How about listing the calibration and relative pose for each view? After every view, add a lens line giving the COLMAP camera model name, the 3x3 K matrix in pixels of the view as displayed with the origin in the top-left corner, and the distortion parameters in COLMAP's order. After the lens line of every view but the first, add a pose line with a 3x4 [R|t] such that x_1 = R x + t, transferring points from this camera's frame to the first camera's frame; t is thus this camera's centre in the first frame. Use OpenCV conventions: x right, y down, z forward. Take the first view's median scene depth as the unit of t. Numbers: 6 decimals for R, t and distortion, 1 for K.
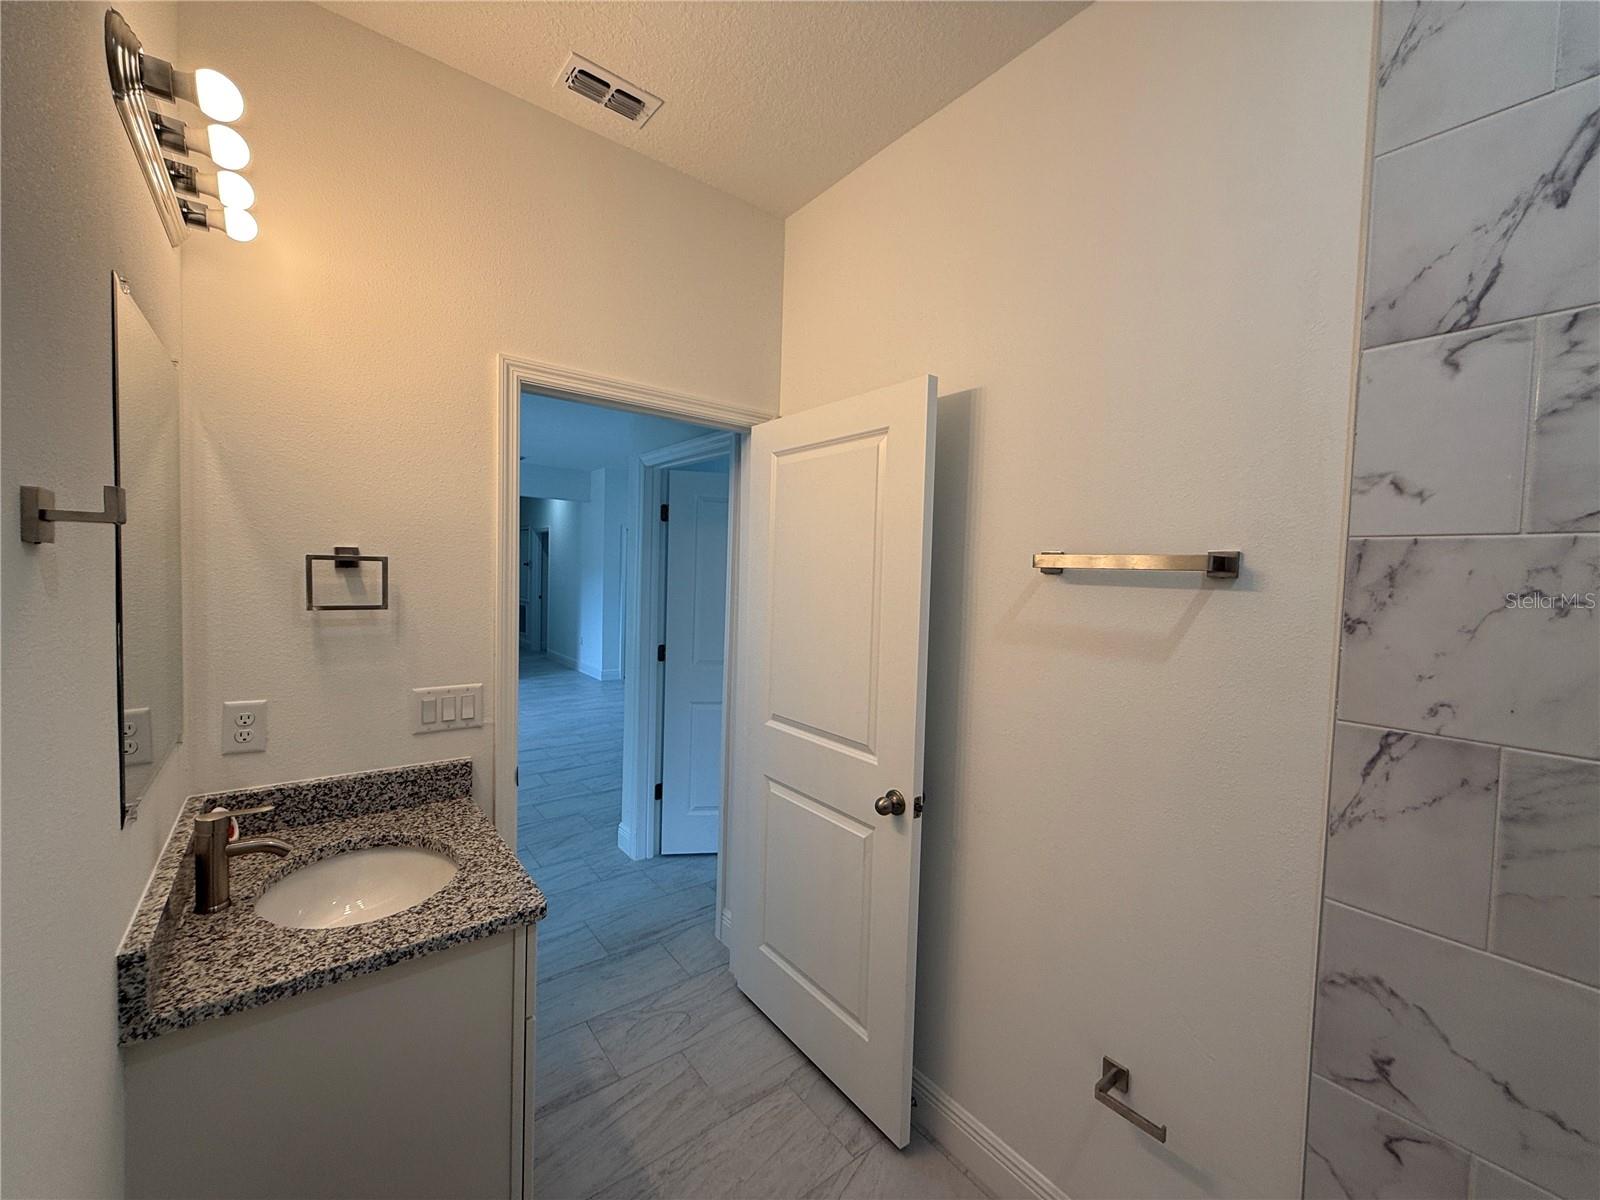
lens RADIAL K [[630.0, 0, 800.0], [0, 630.0, 600.0], [0, 0, 1]] dist [0.001625, 0.000171]
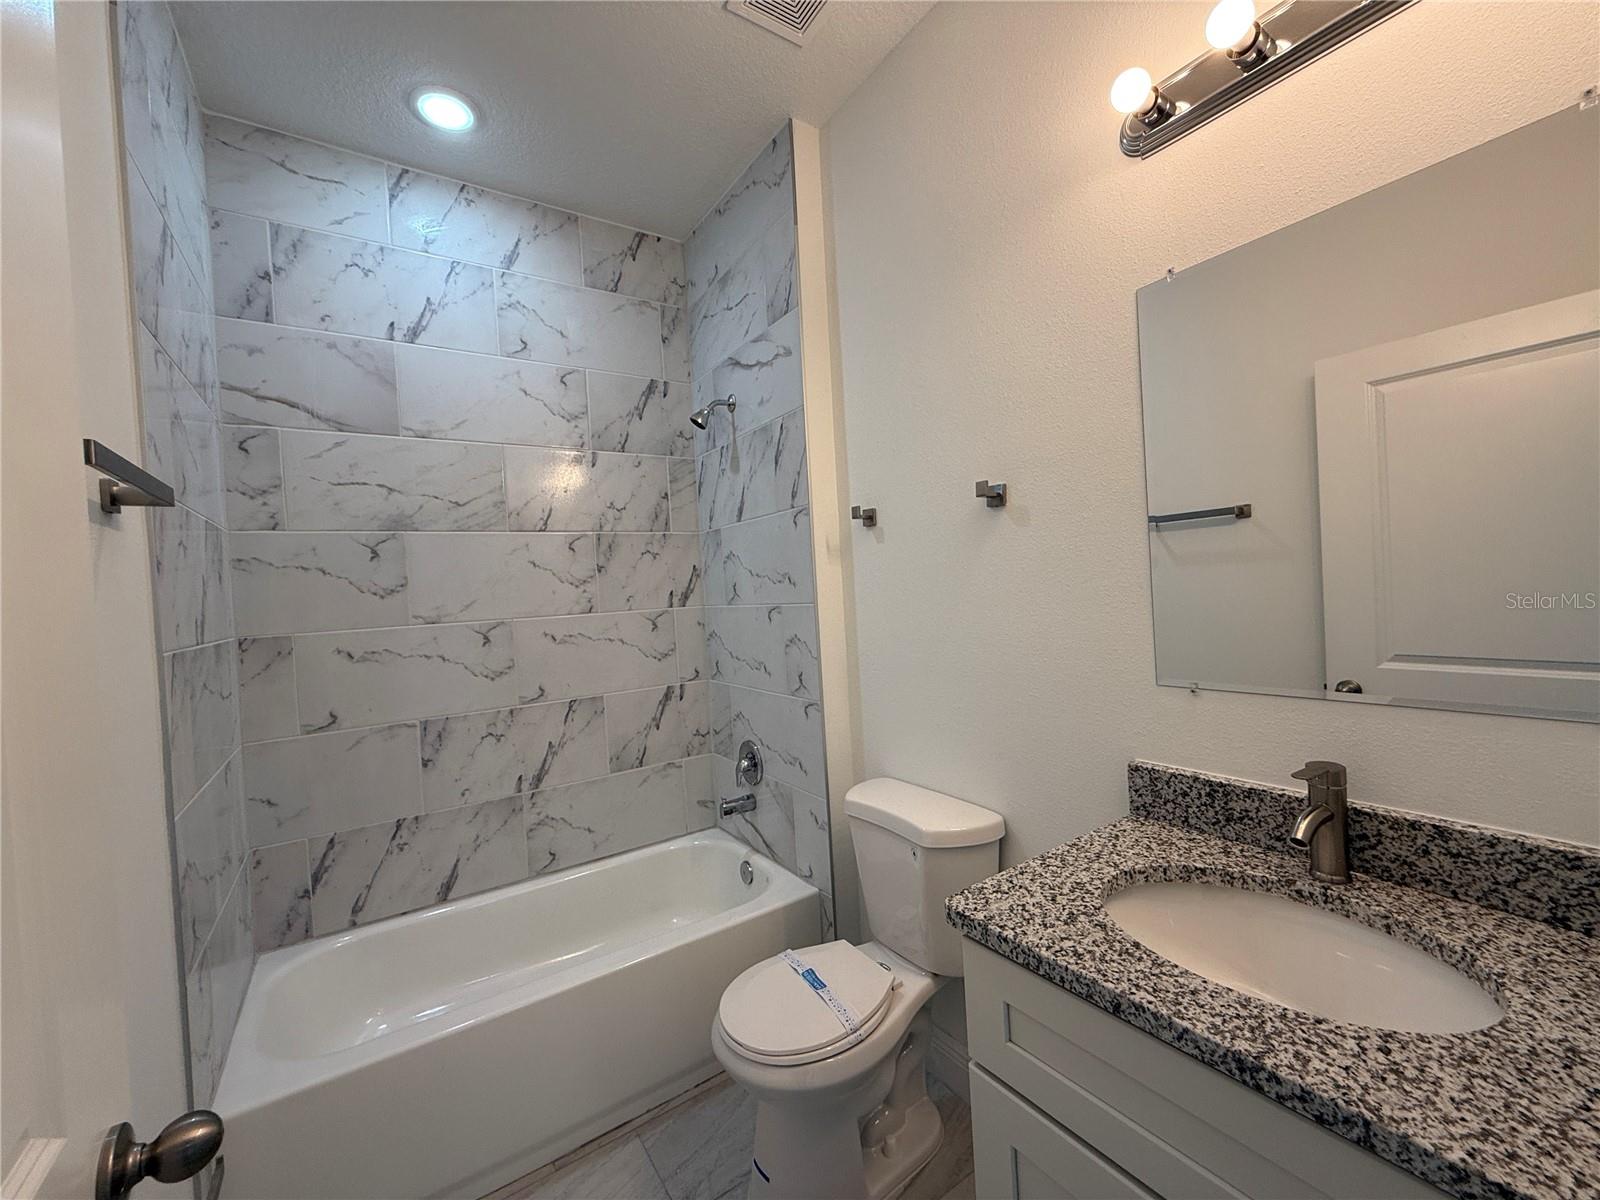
lens RADIAL K [[630.0, 0, 800.0], [0, 630.0, 600.0], [0, 0, 1]] dist [0.001625, 0.000171]
pose [[-0.996361, 0.033383, 0.078418, -0.294484], [0.037996, 0.997589, 0.058081, 0.045718], [-0.076290, 0.060849, -0.995227, 1.783135]]
